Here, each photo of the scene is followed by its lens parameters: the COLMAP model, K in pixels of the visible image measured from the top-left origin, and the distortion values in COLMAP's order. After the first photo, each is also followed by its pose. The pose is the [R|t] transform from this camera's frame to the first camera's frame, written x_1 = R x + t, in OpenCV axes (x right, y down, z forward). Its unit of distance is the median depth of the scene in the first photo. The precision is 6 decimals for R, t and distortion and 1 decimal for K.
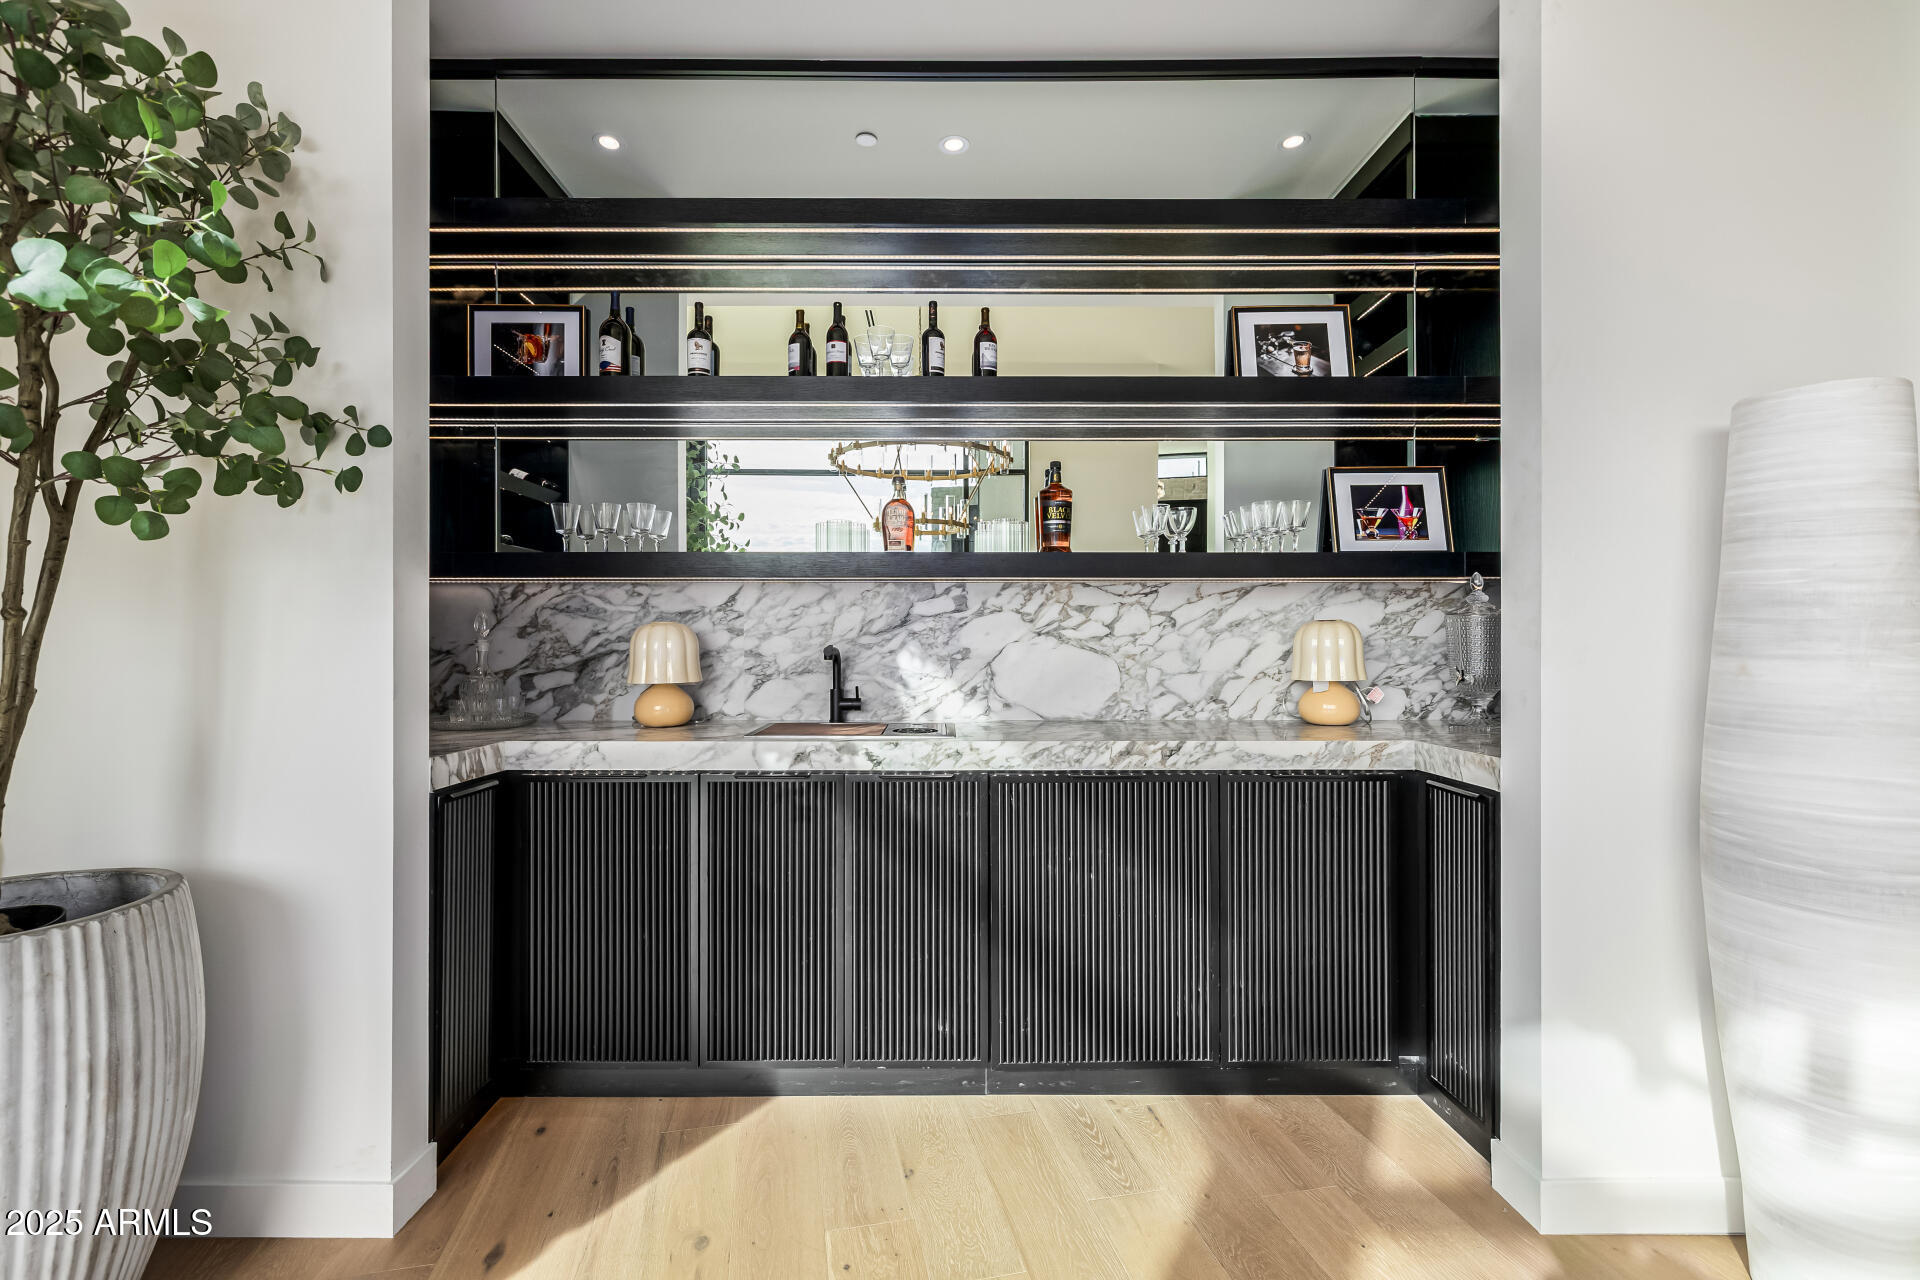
lens RADIAL K [[808.4, 0, 943.3], [0, 808.4, 634.6], [0, 0, 1]] dist [0.002564, -0.000075]
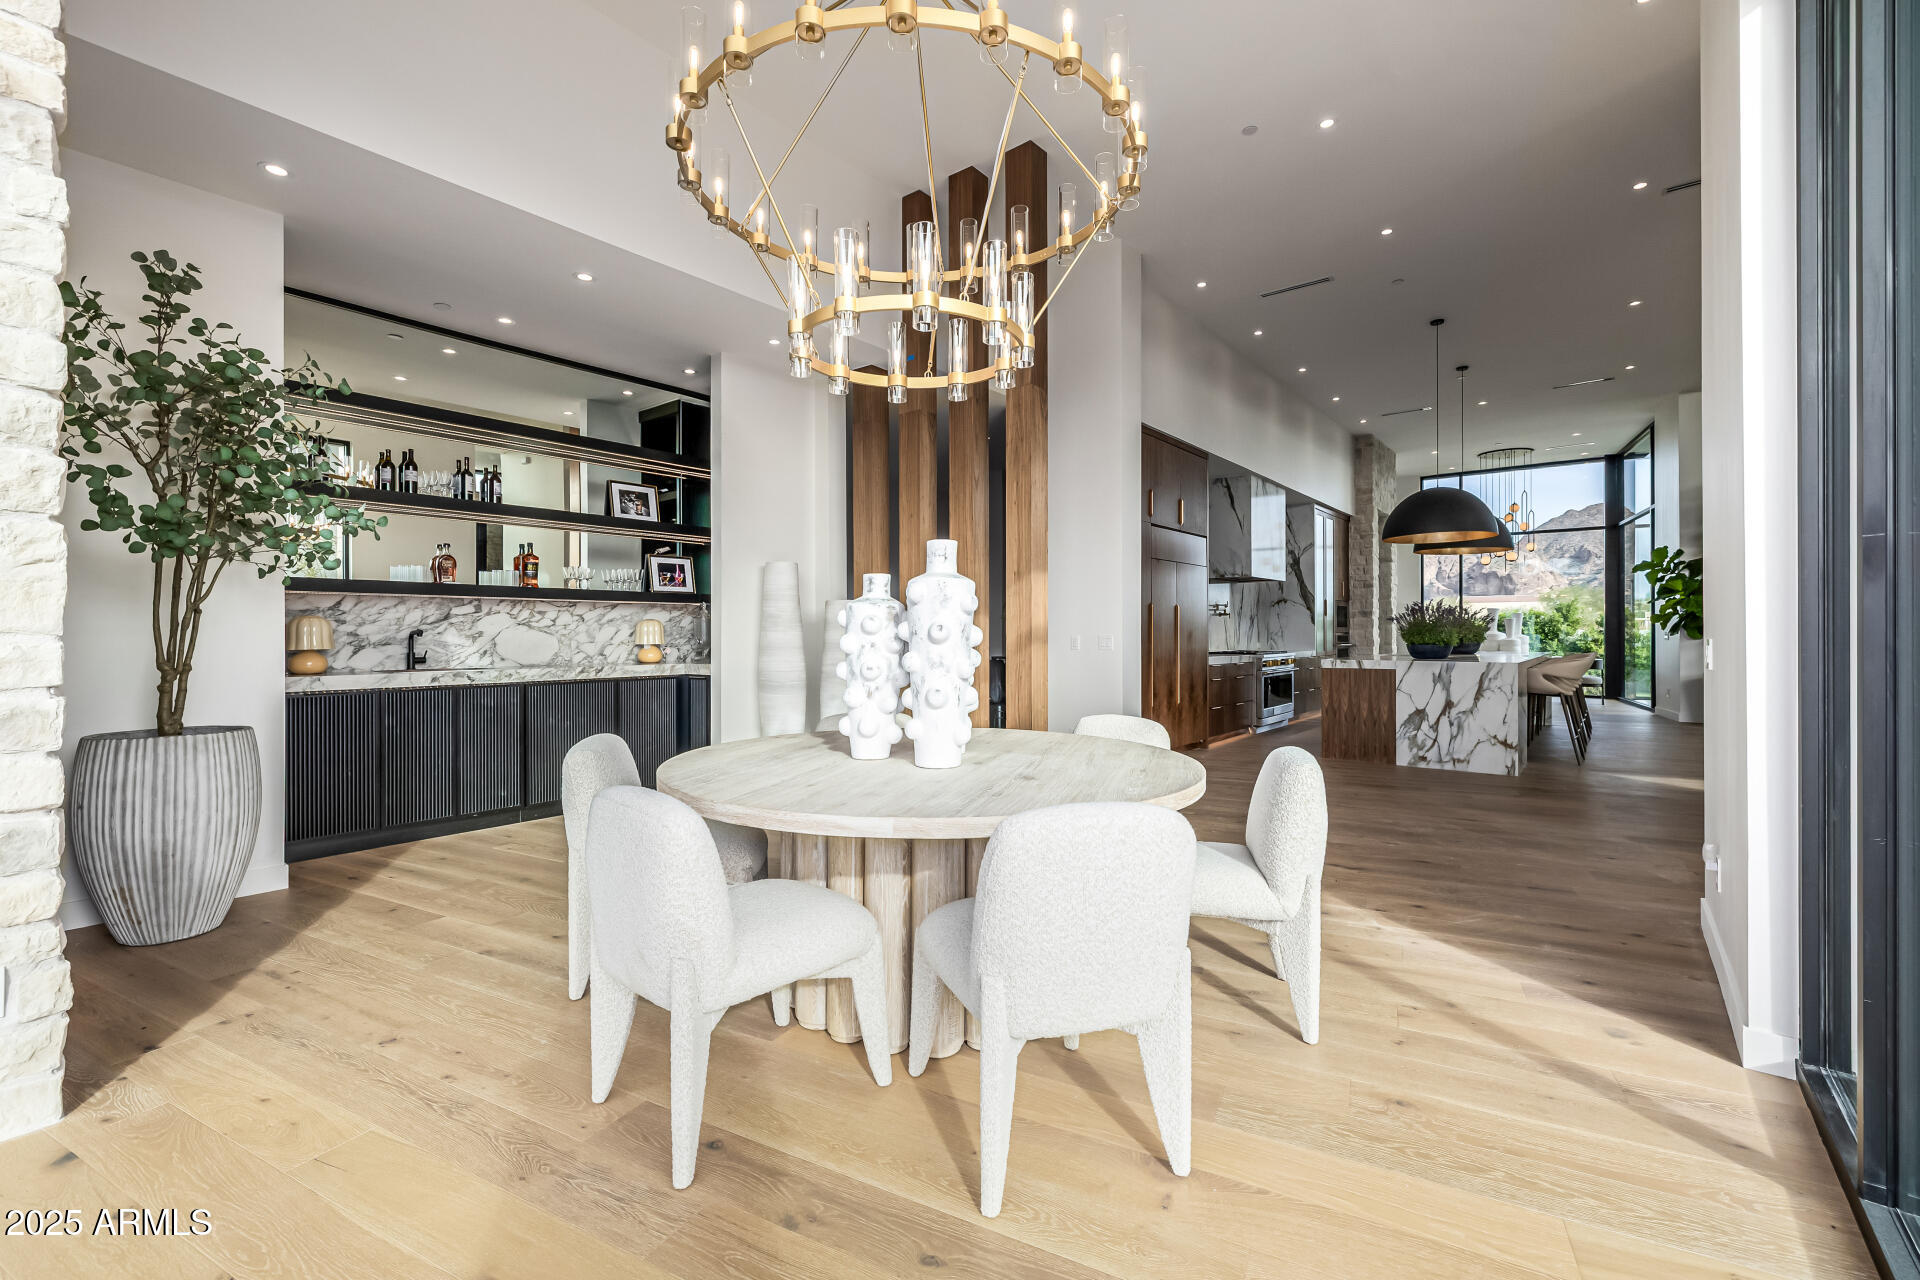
lens RADIAL K [[808.4, 0, 950.7], [0, 808.4, 630.4], [0, 0, 1]] dist [0.002564, -0.000075]
pose [[0.633159, 0.001491, 0.774021, -0.787374], [-0.000398, 0.999999, -0.001601, 0.017287], [-0.774022, 0.000706, 0.633158, -1.169135]]
